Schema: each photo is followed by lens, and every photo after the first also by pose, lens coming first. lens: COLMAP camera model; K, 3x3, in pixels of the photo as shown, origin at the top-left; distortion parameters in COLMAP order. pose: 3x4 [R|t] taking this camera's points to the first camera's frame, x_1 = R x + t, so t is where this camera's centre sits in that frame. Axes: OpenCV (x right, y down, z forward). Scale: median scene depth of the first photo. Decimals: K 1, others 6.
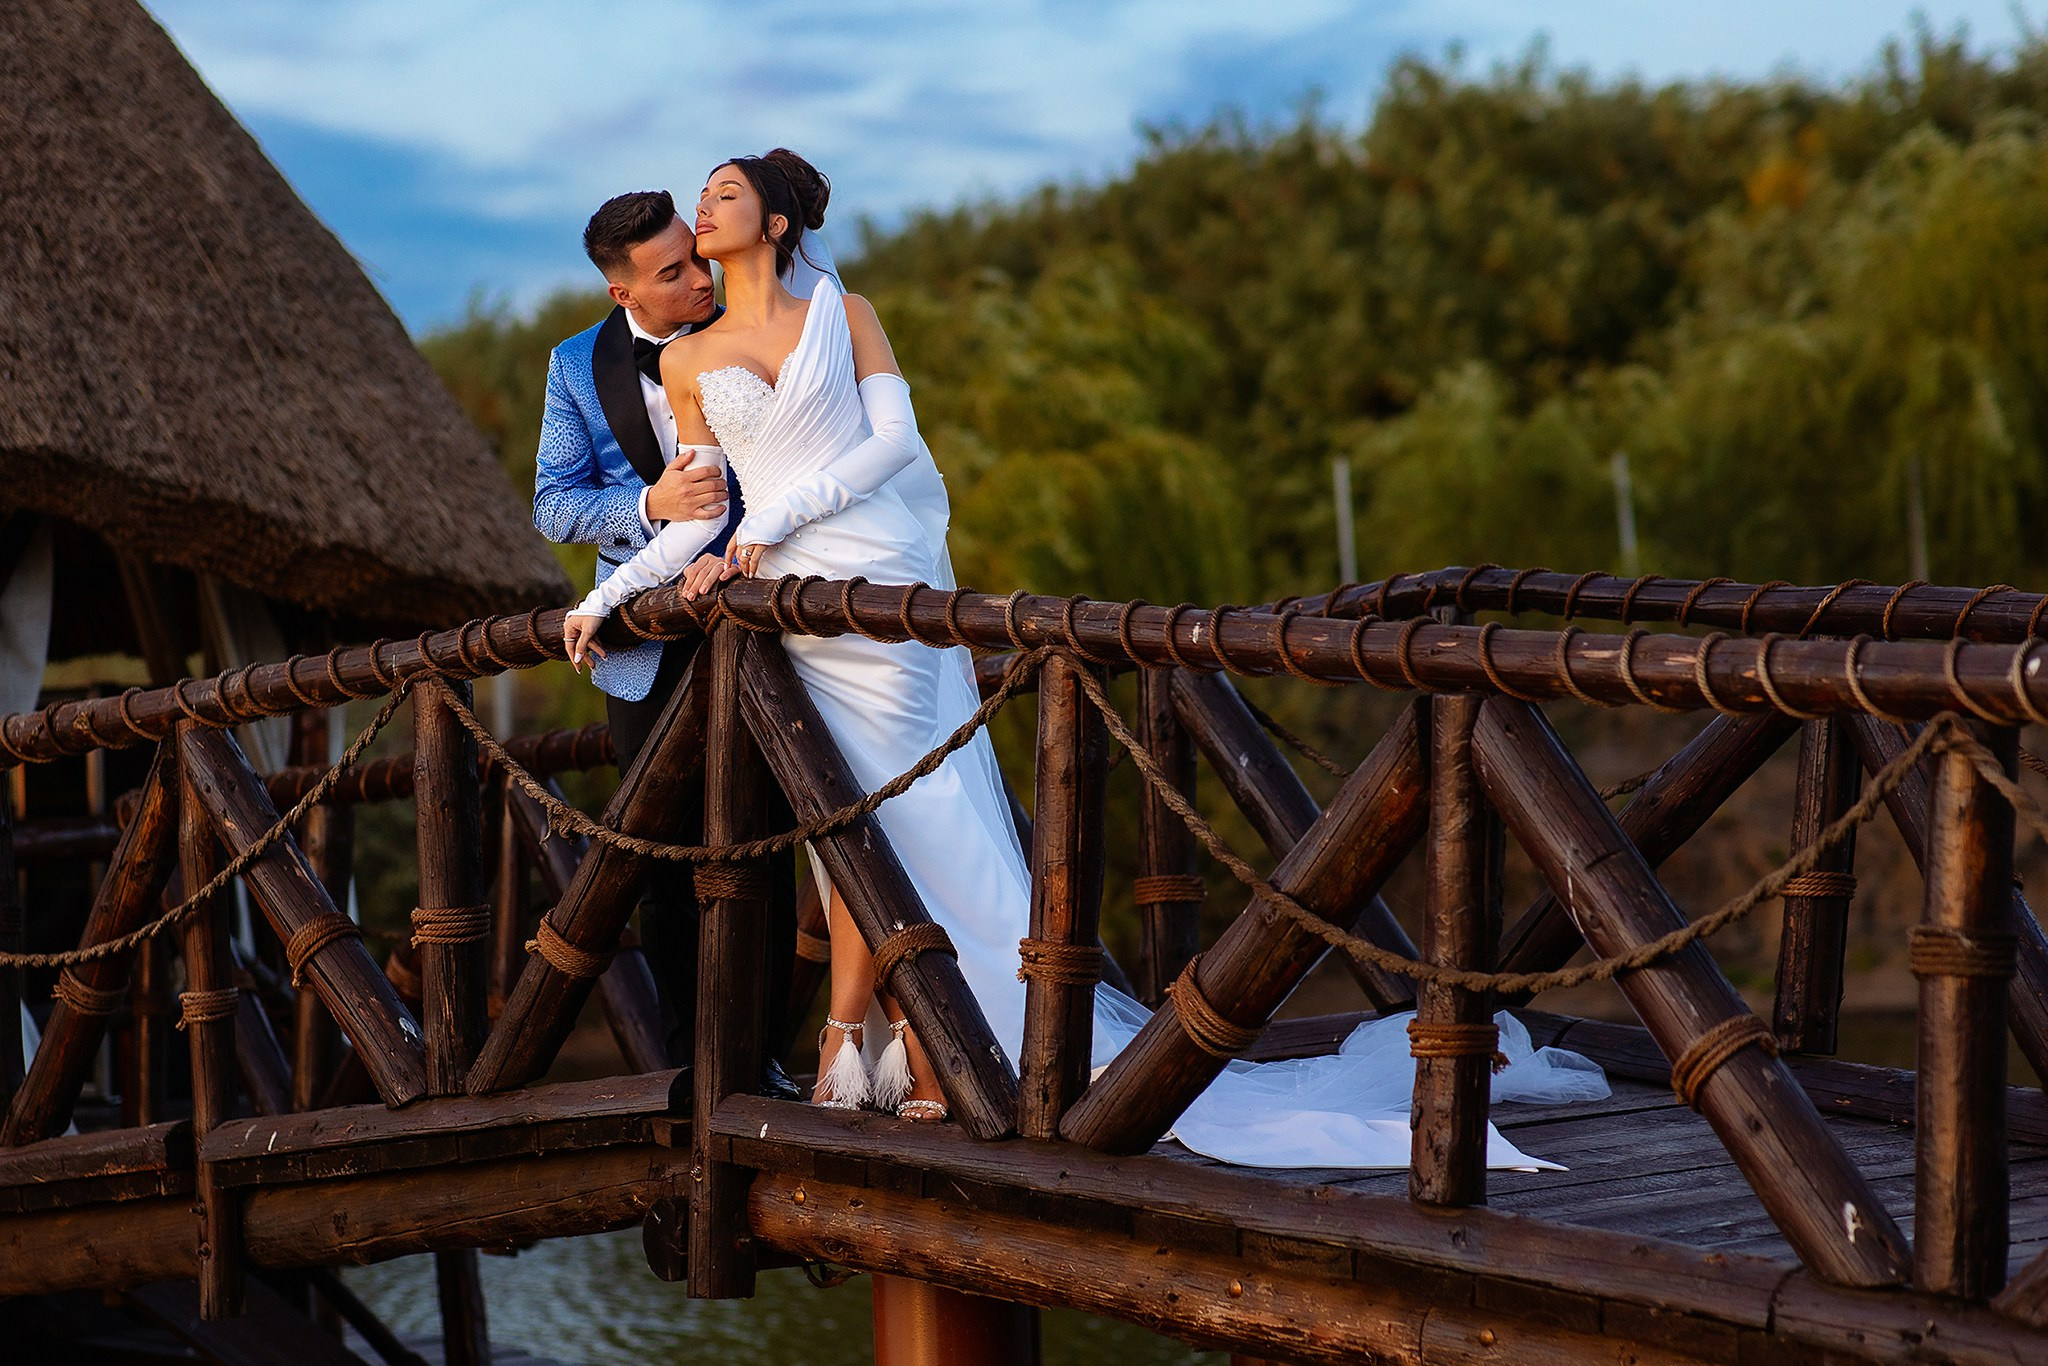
lens RADIAL K [[5385.5, 0, 969.0], [0, 5385.5, 811.3], [0, 0, 1]] dist [0.507489, -0.596747]
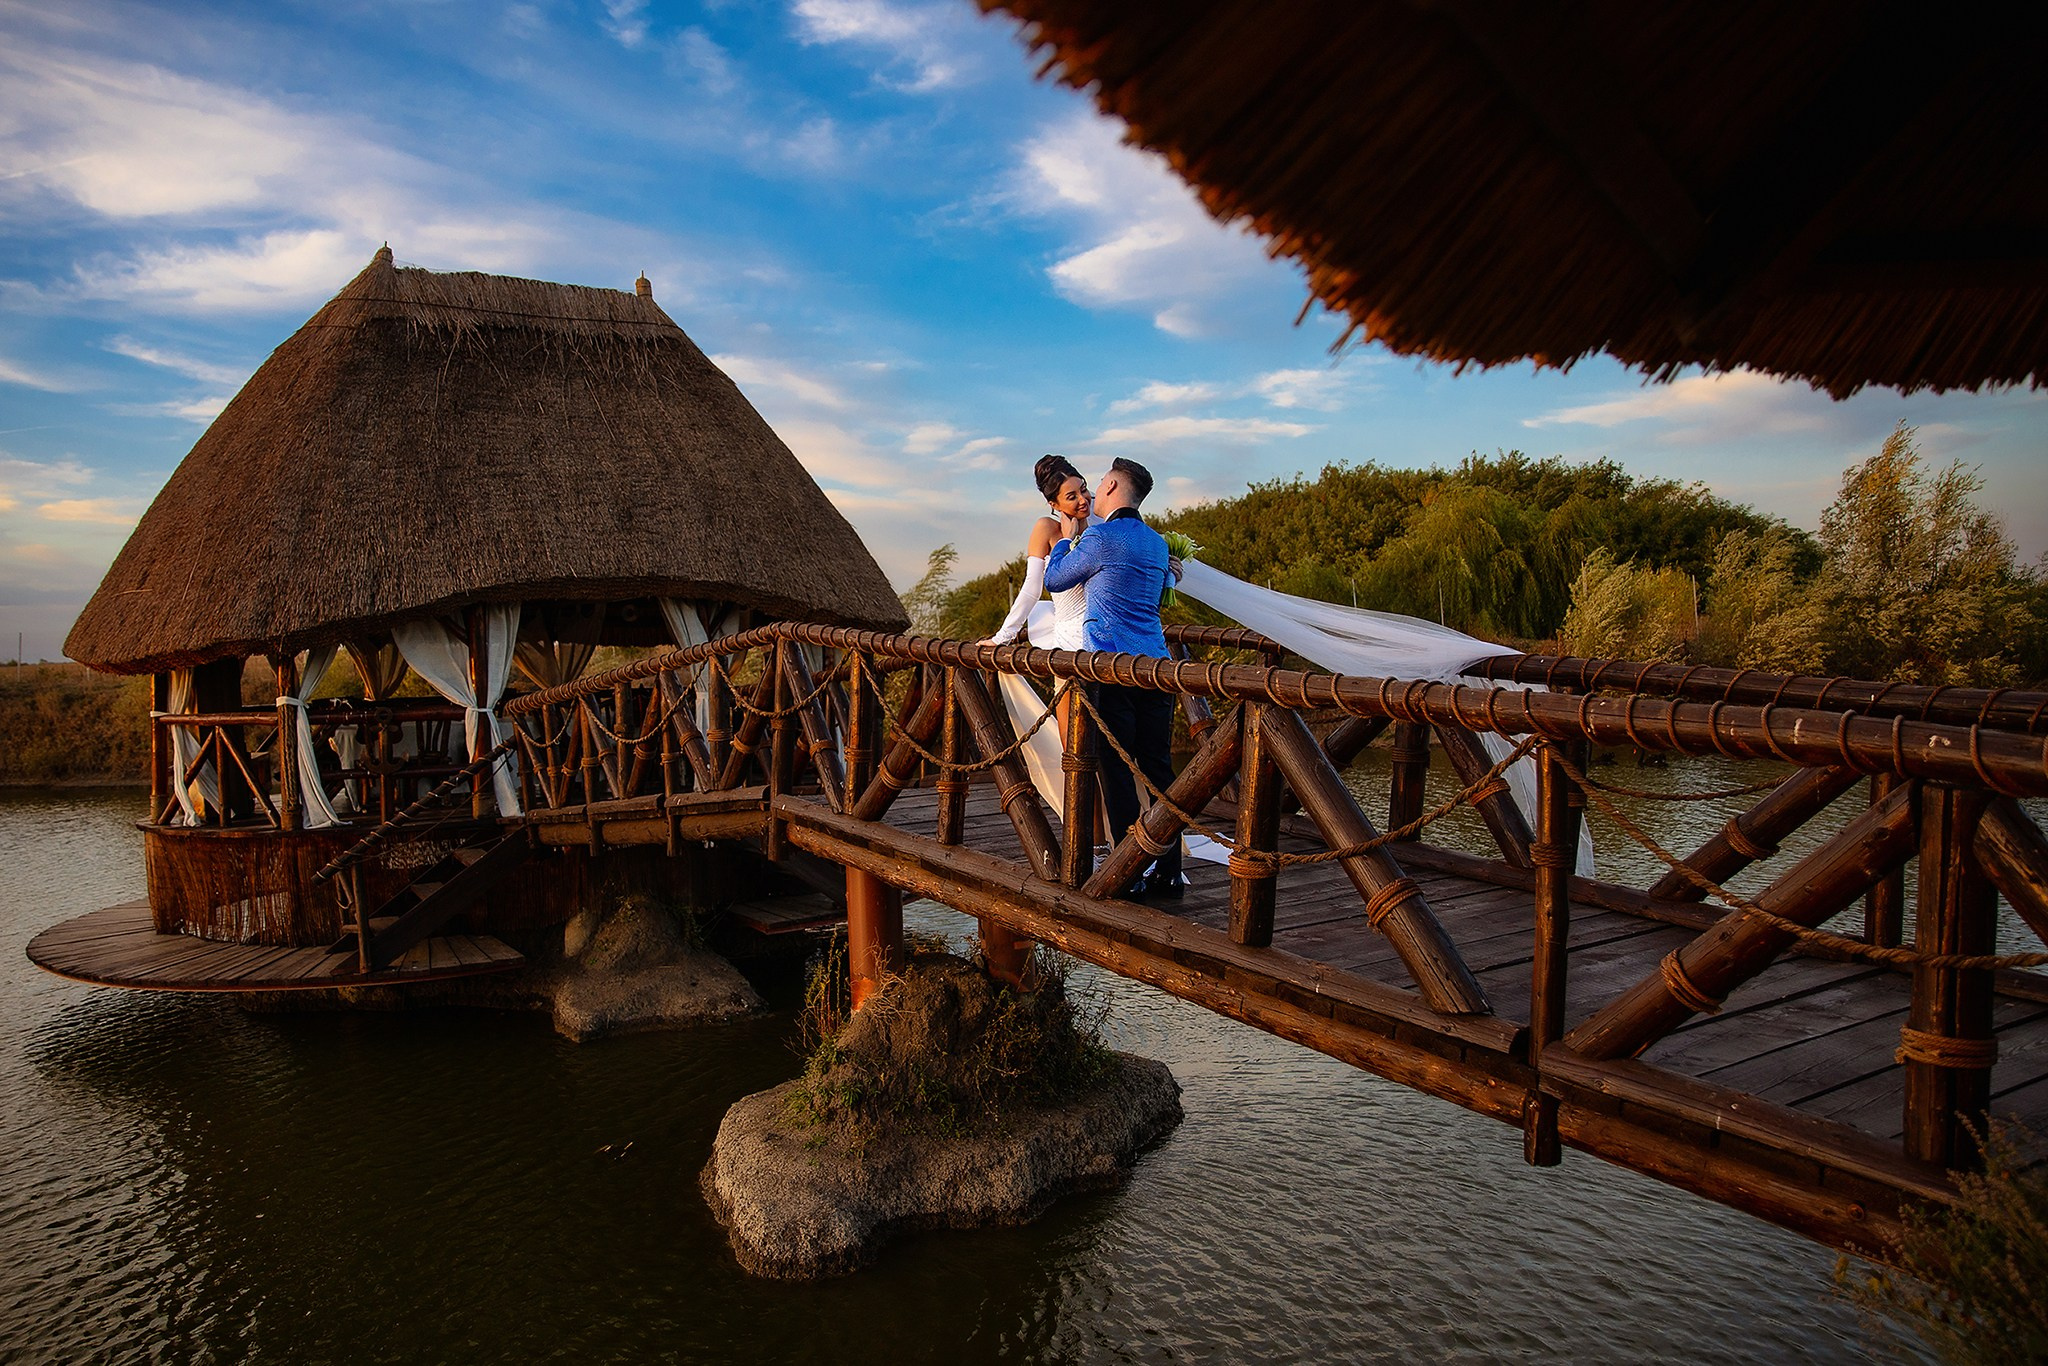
lens RADIAL K [[1517.1, 0, 969.4], [0, 1517.1, 659.7], [0, 0, 1]] dist [-0.083517, 0.081434]
pose [[0.986243, 0.003213, -0.165269, 0.177745], [-0.005161, 0.999922, -0.011357, -0.012194], [0.165220, 0.012053, 0.986183, 0.161123]]
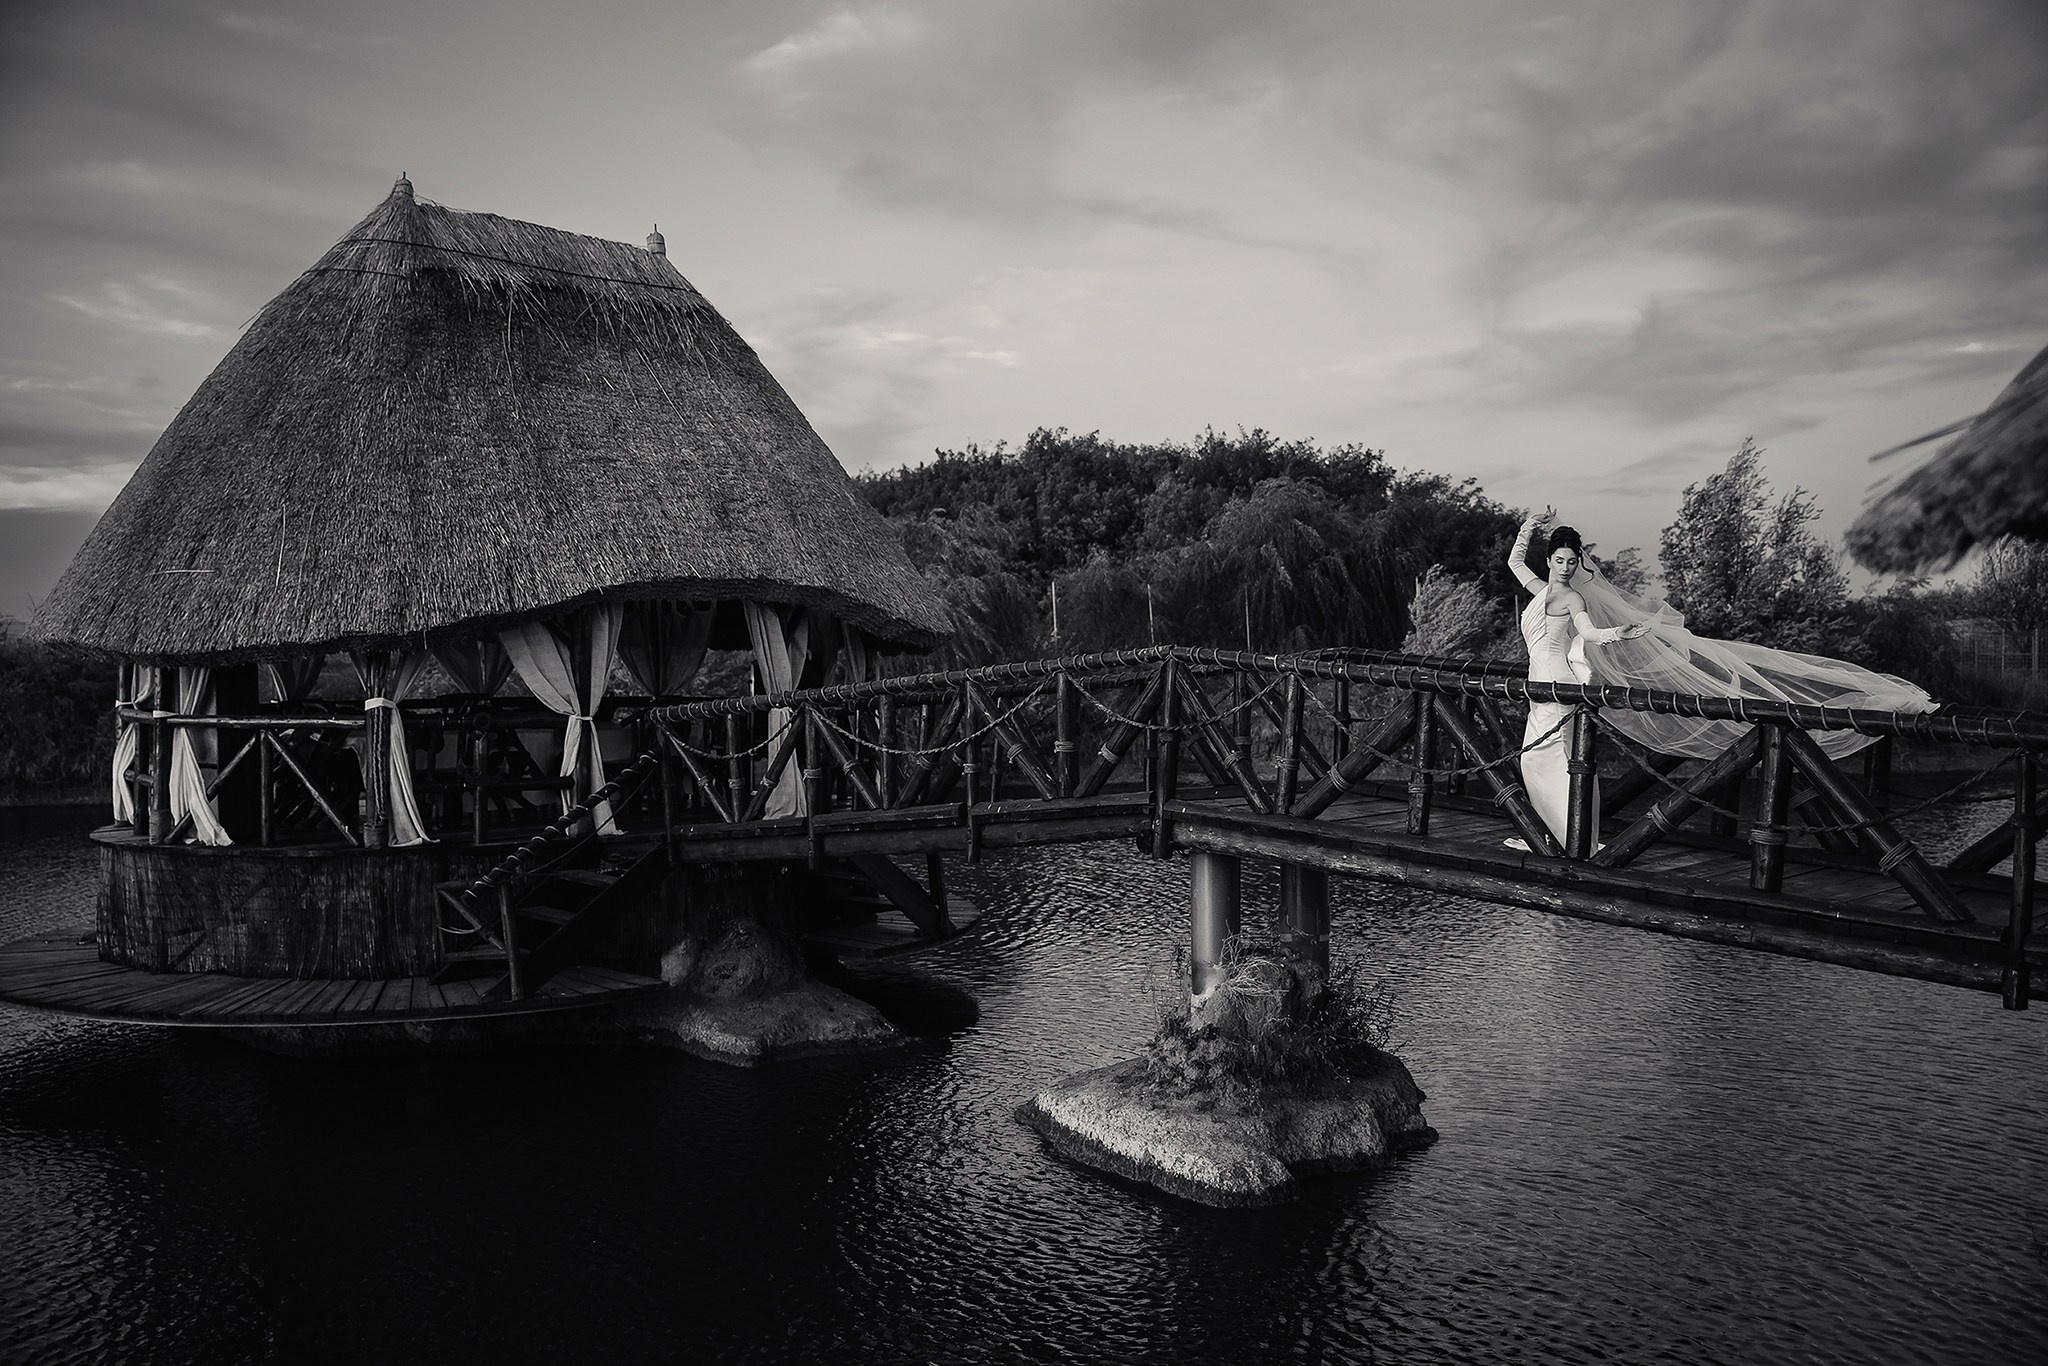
lens RADIAL K [[2033.6, 0, 1066.0], [0, 2033.6, 684.1], [0, 0, 1]] dist [-0.004161, 0.015238]
pose [[0.991933, 0.032106, 0.122631, -0.237002], [-0.031125, 0.999466, -0.009907, -0.004651], [-0.122884, 0.006010, 0.992403, -0.231108]]
